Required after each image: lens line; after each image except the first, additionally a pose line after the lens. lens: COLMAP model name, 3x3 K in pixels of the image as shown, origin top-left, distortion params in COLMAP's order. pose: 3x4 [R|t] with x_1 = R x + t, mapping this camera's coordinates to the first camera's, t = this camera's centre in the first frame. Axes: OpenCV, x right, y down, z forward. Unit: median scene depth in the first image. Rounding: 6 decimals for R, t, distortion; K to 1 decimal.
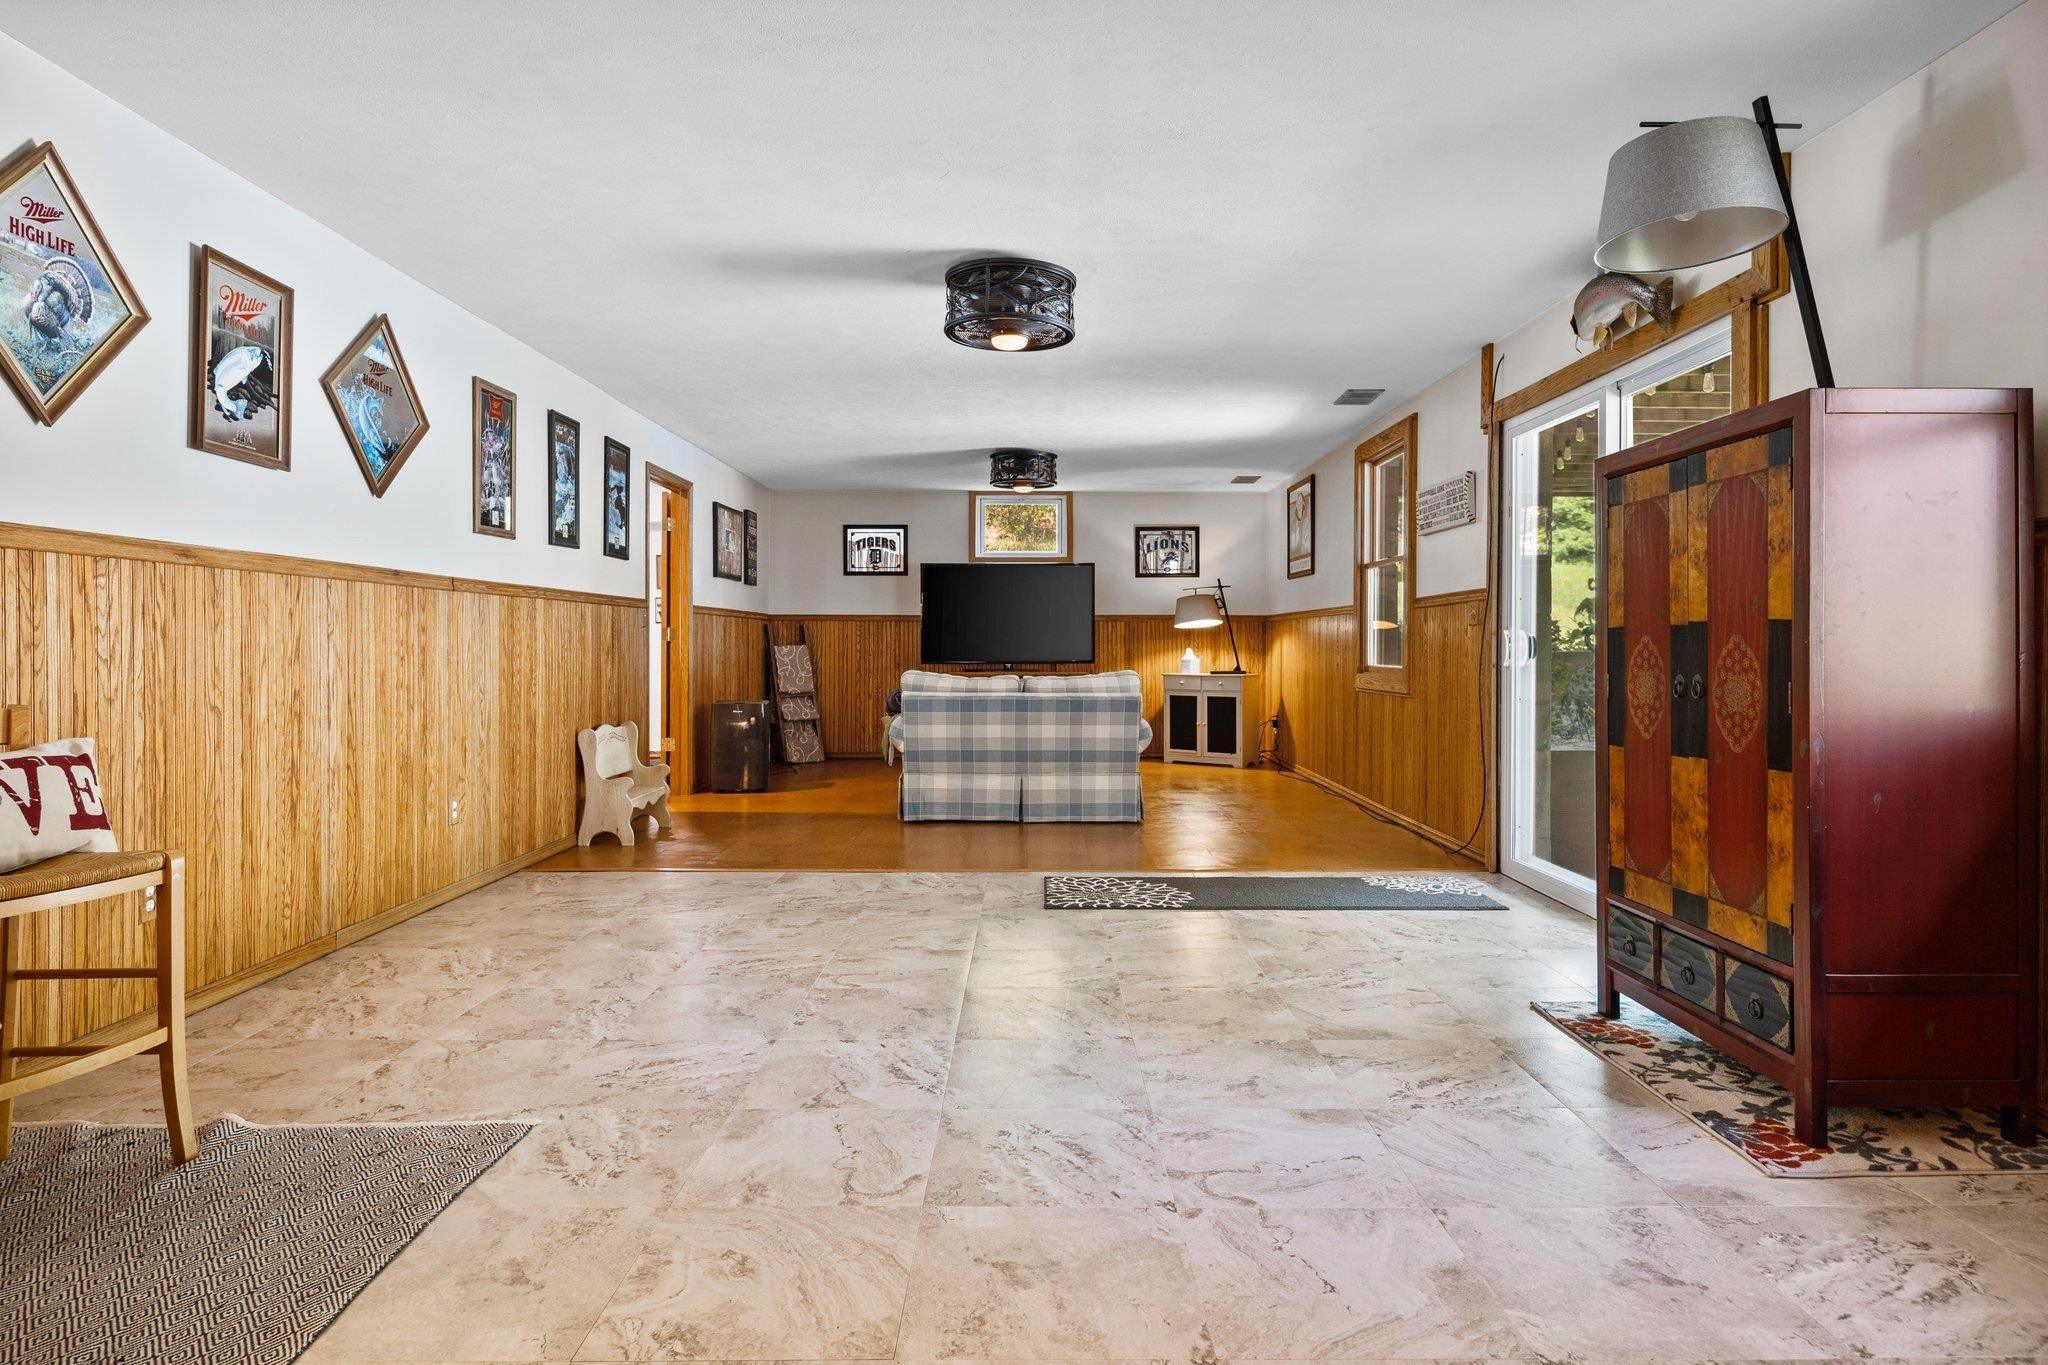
lens RADIAL K [[1165.4, 0, 1024.7], [0, 1165.4, 653.8], [0, 0, 1]] dist [-0.000237, -0.000169]
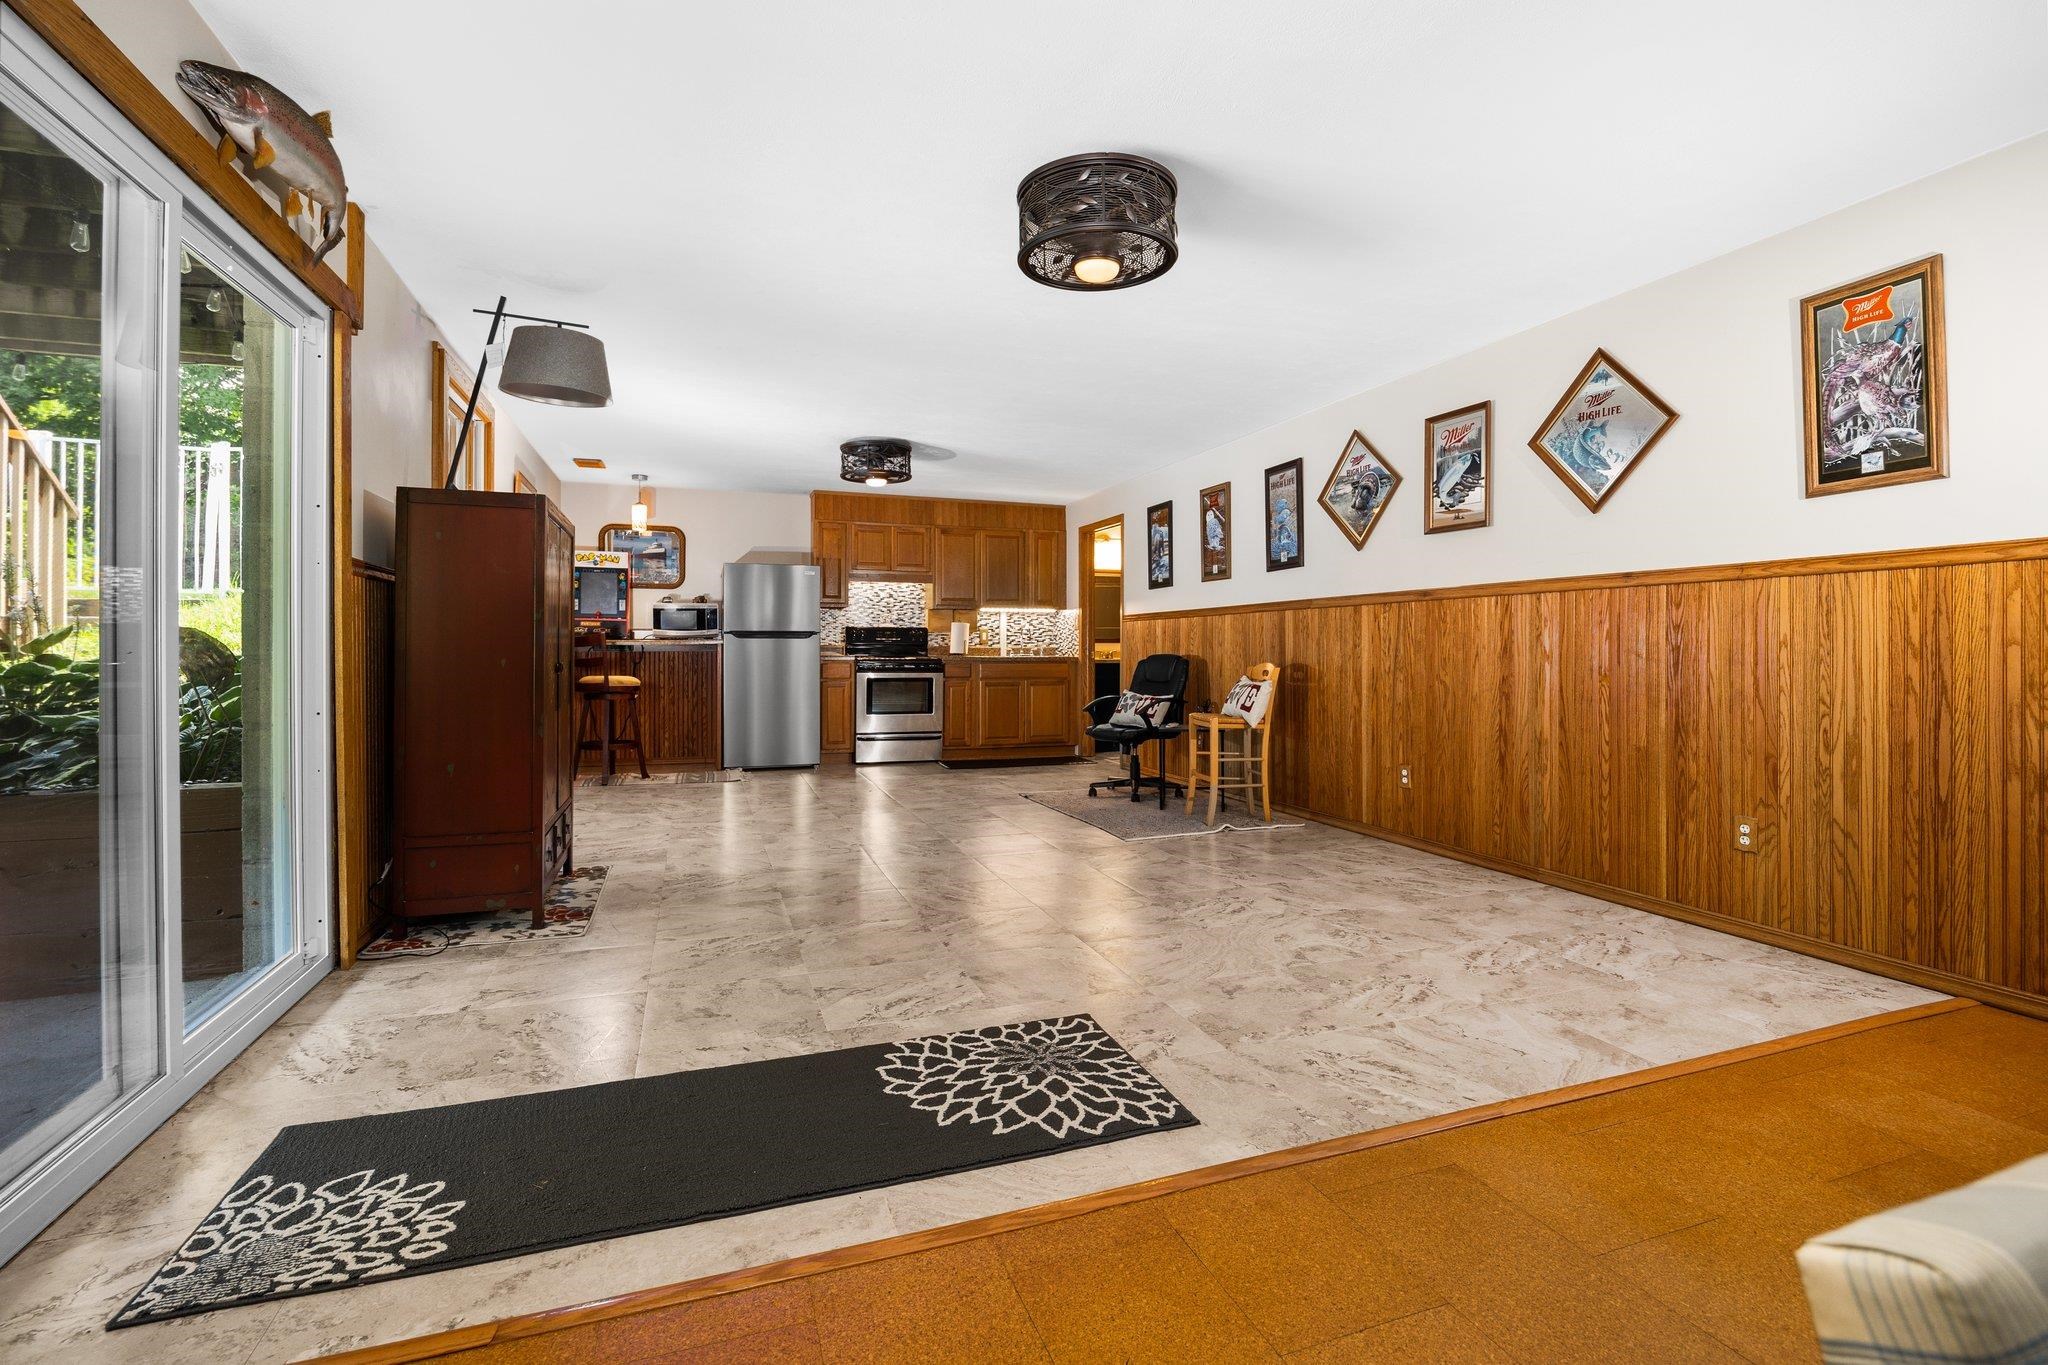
lens RADIAL K [[926.5, 0, 1024.9], [0, 926.5, 647.3], [0, 0, 1]] dist [-0.000249, -0.000009]
pose [[-0.937309, 0.000350, -0.348498, 0.346402], [-0.000196, 0.999999, 0.001531, -0.006770], [0.348498, 0.001504, -0.937308, 2.055588]]
